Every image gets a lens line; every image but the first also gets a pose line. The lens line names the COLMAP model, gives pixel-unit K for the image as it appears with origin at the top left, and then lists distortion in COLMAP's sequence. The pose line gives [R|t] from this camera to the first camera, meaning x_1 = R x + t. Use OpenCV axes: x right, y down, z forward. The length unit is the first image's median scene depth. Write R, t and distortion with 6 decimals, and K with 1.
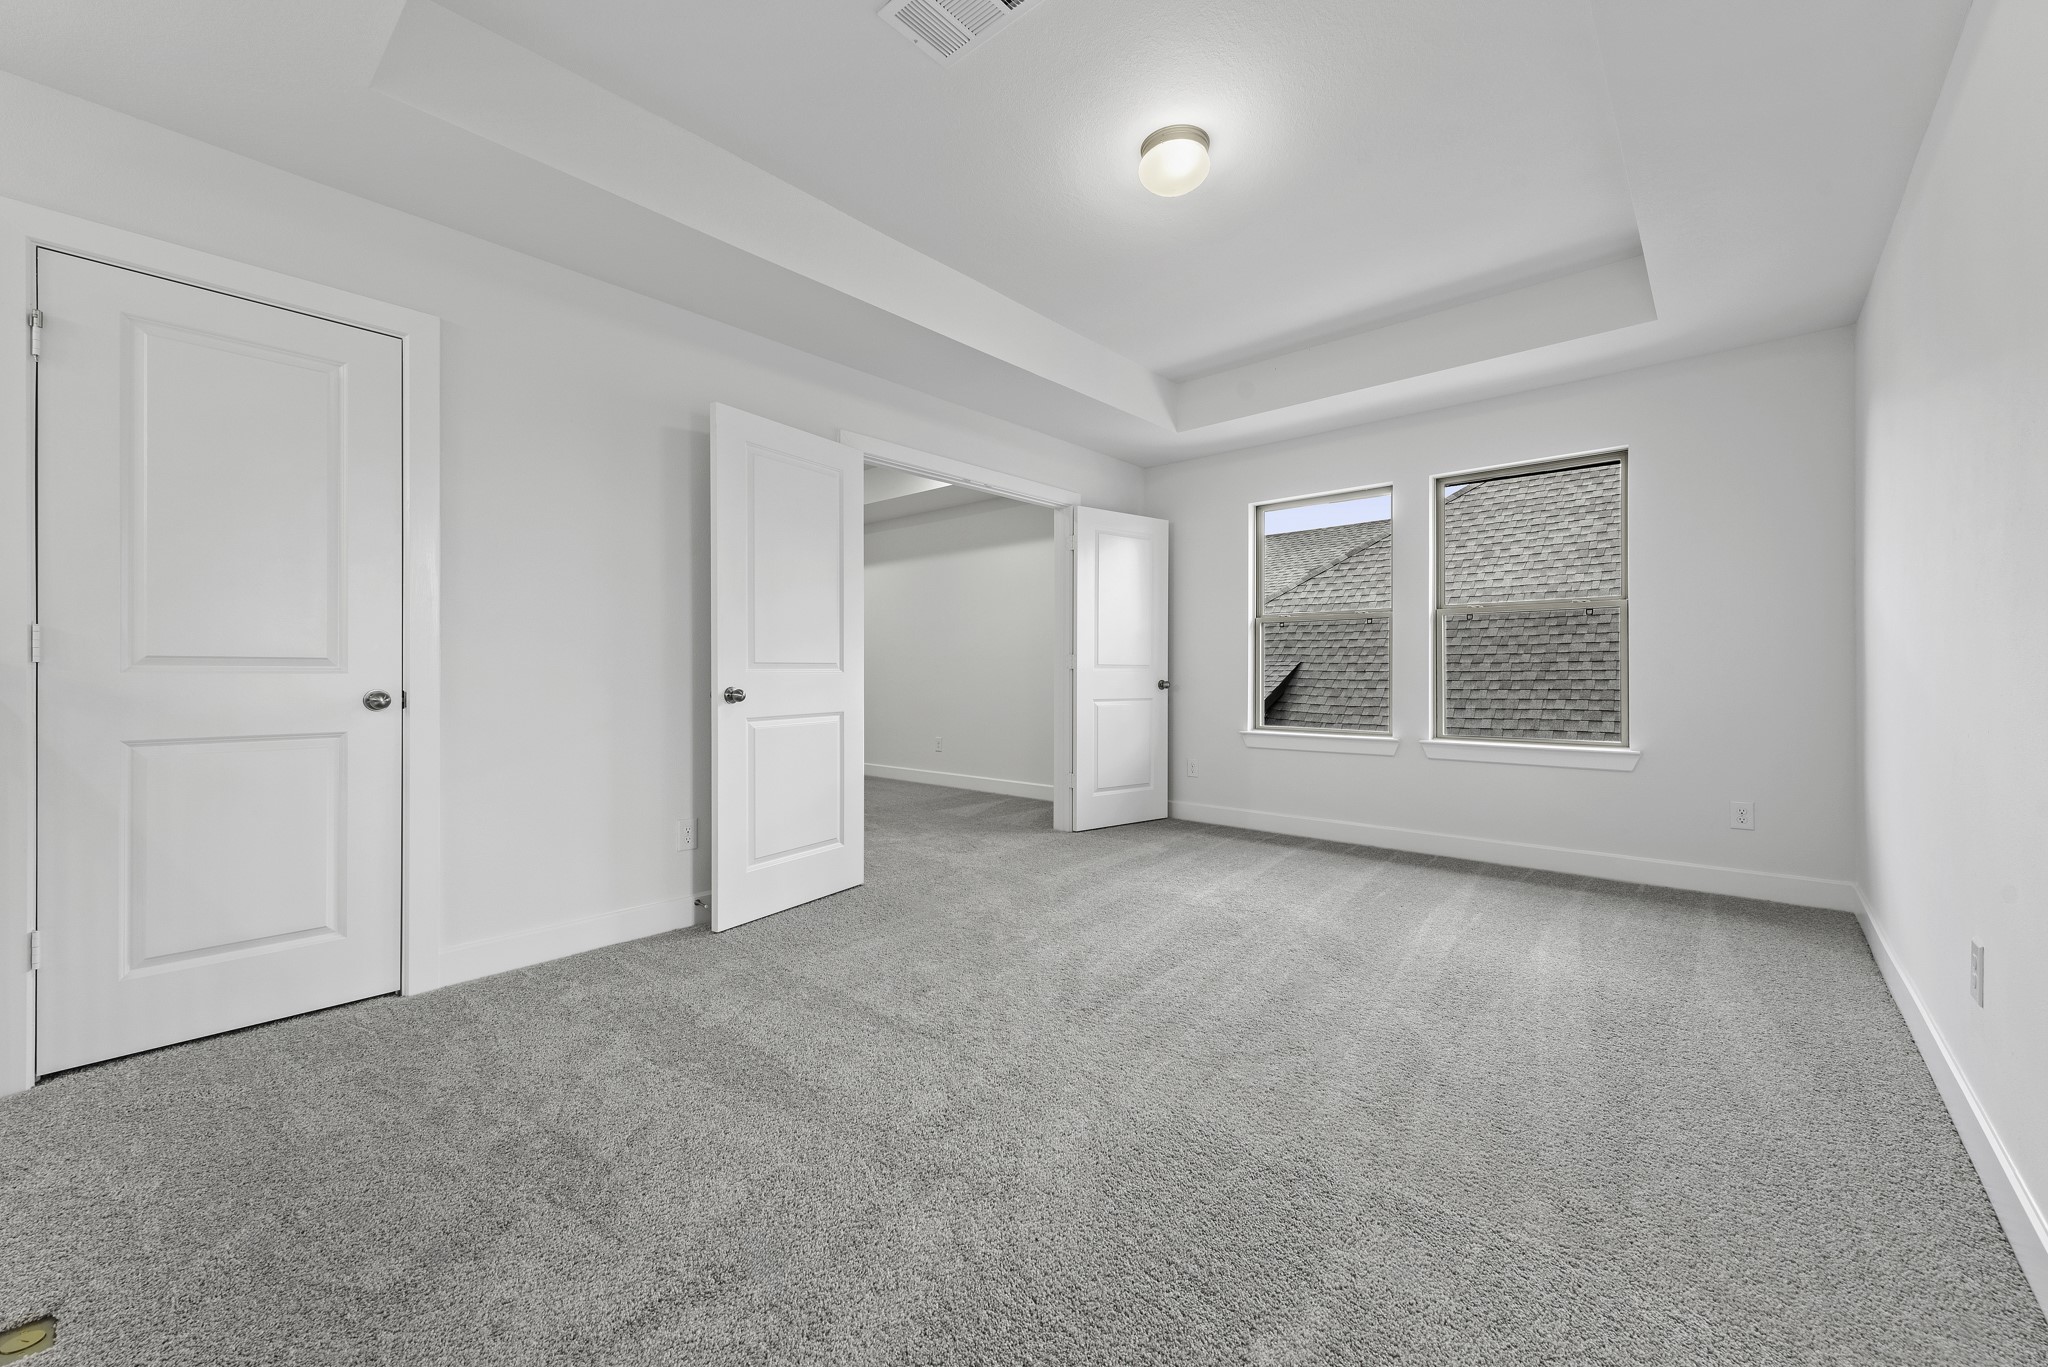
lens RADIAL K [[802.7, 0, 1026.1], [0, 802.7, 673.3], [0, 0, 1]] dist [0.009297, -0.004518]
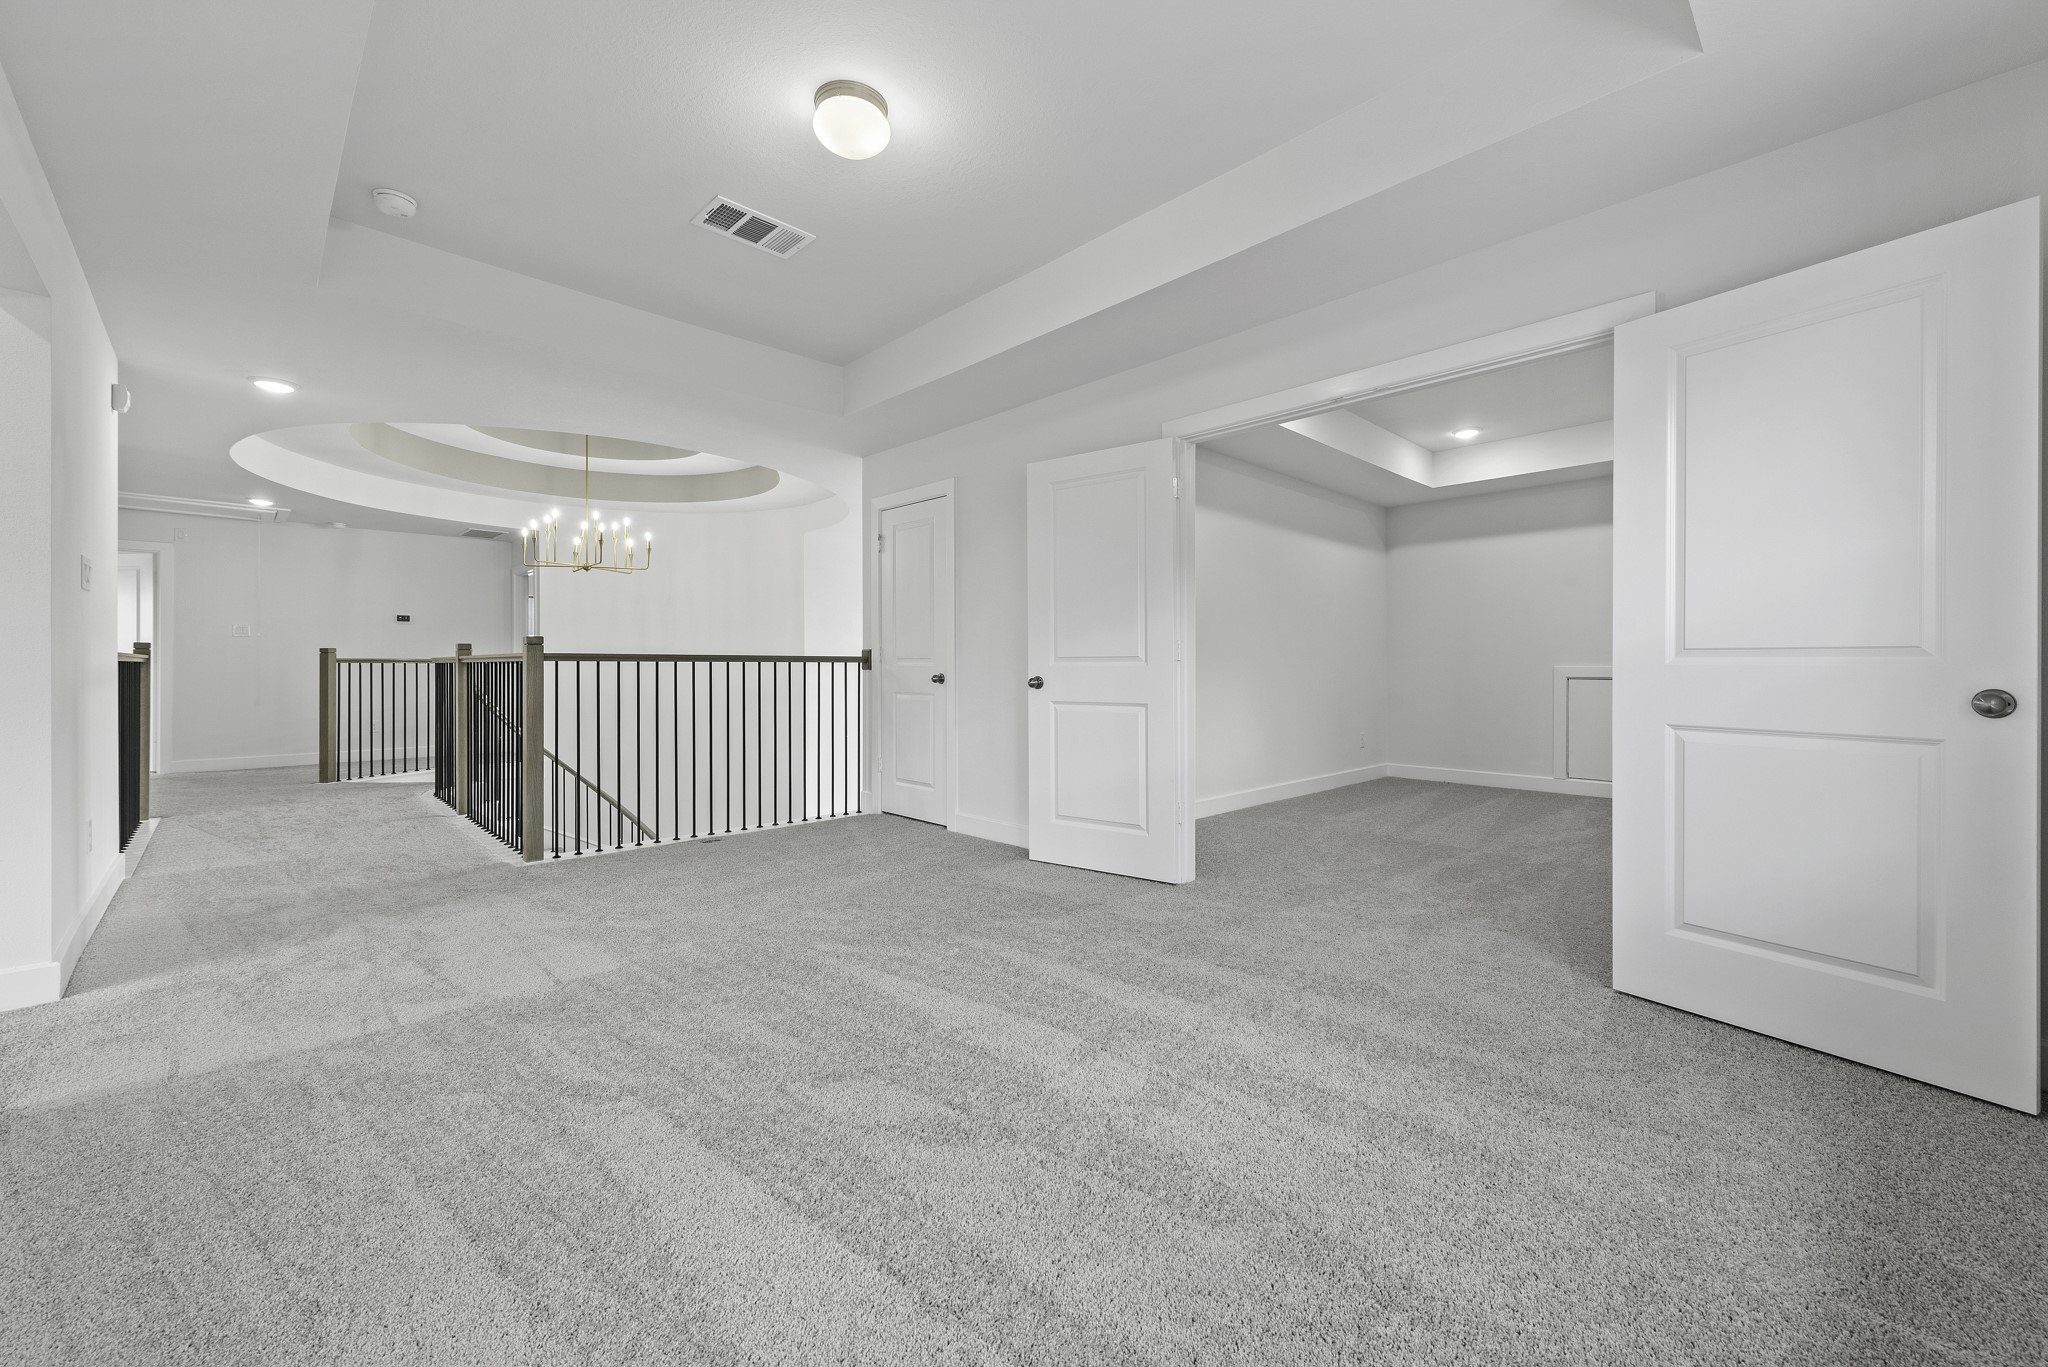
lens RADIAL K [[802.7, 0, 1026.1], [0, 802.7, 673.3], [0, 0, 1]] dist [0.009297, -0.004518]
pose [[-0.084497, -0.000120, -0.996424, 0.903795], [-0.012319, 0.999924, 0.000924, 0.011326], [0.996348, 0.012353, -0.084492, 1.056802]]
